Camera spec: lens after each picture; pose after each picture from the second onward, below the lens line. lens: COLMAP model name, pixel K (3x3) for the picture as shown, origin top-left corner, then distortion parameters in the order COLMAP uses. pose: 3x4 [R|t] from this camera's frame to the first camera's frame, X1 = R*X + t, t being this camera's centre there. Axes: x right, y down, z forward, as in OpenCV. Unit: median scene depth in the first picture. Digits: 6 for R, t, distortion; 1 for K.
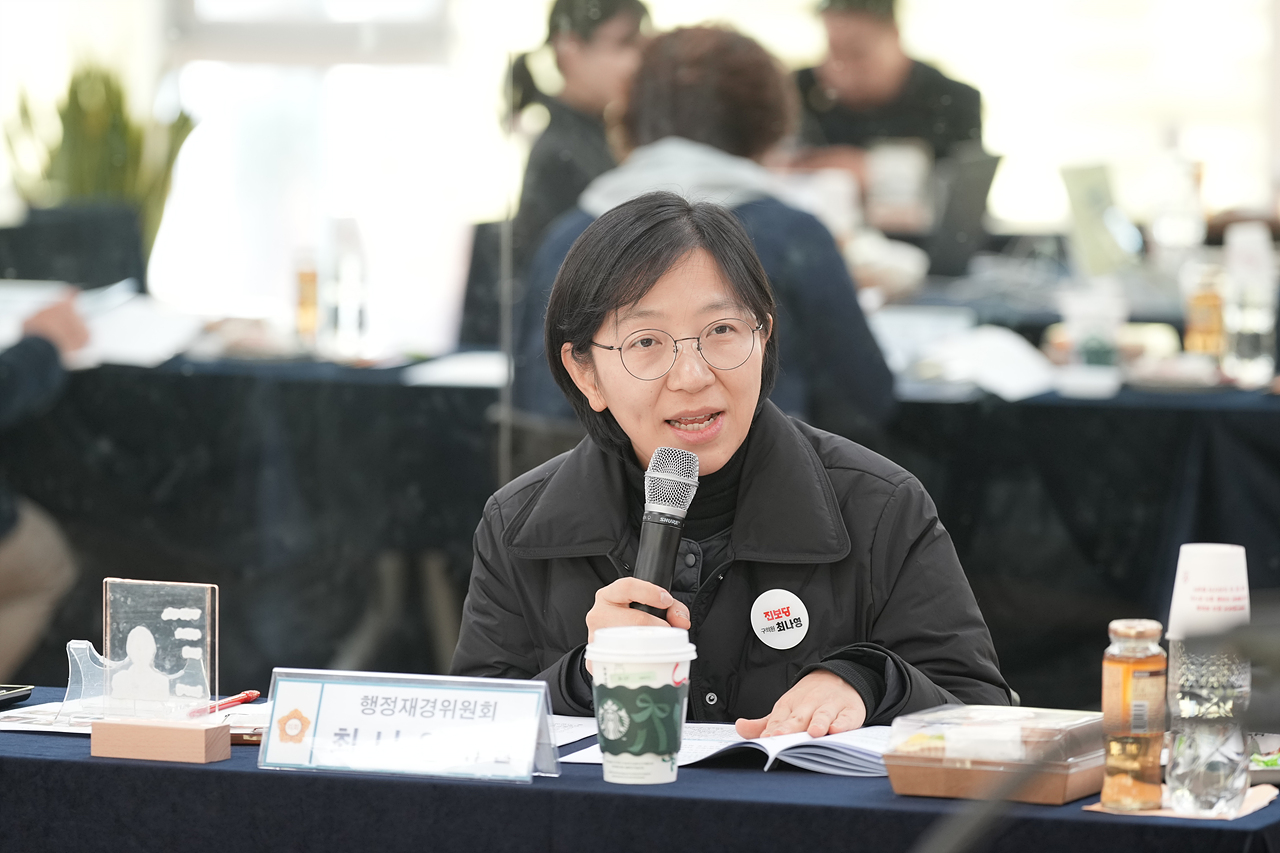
lens RADIAL K [[7910.3, 0, 640.8], [0, 7910.3, 426.6], [0, 0, 1]] dist [0.061699, 0.000000]
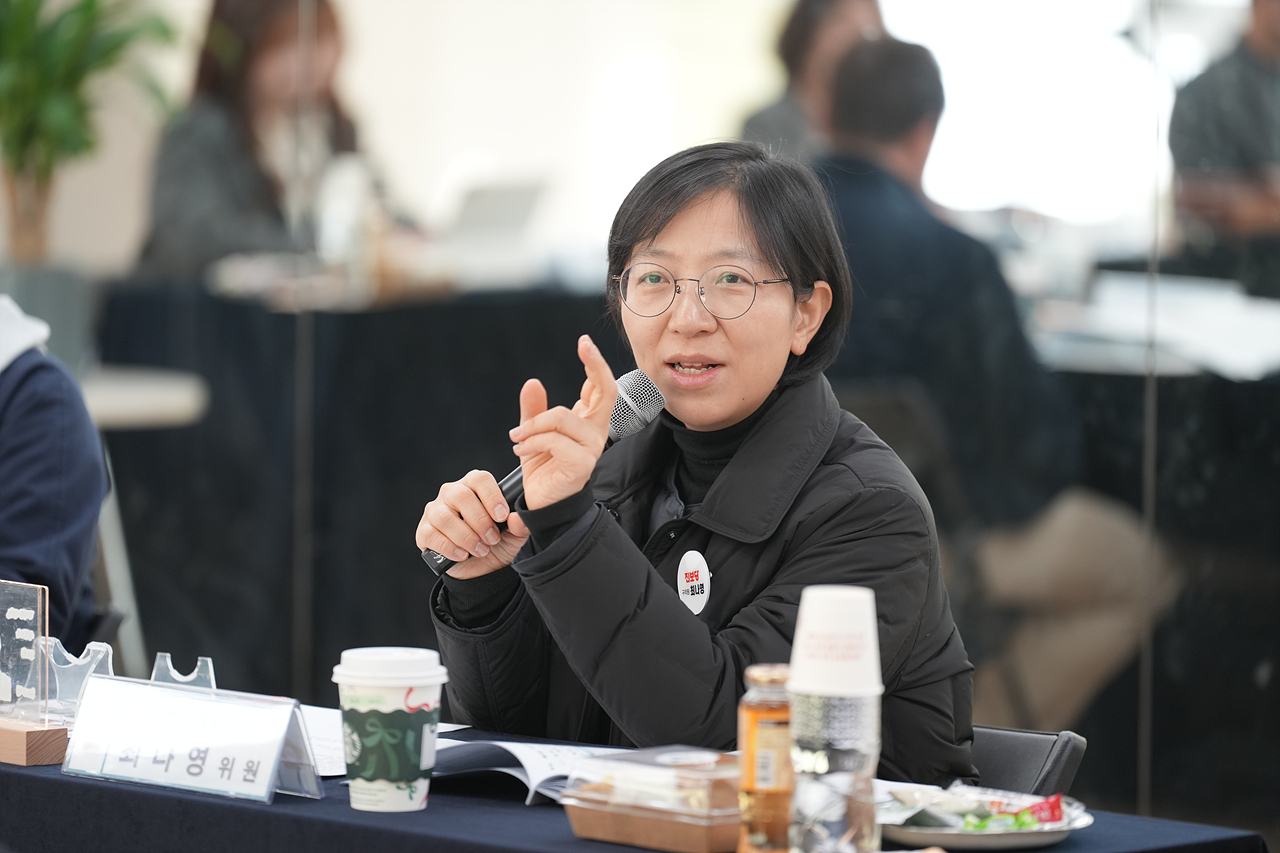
lens RADIAL K [[7910.3, 0, 642.3], [0, 7910.3, 426.4], [0, 0, 1]] dist [0.061699, 0.000000]
pose [[0.930112, 0.038541, -0.365248, 0.382135], [-0.038168, 0.999237, 0.008244, -0.011063], [0.365287, 0.006273, 0.930874, 0.111171]]
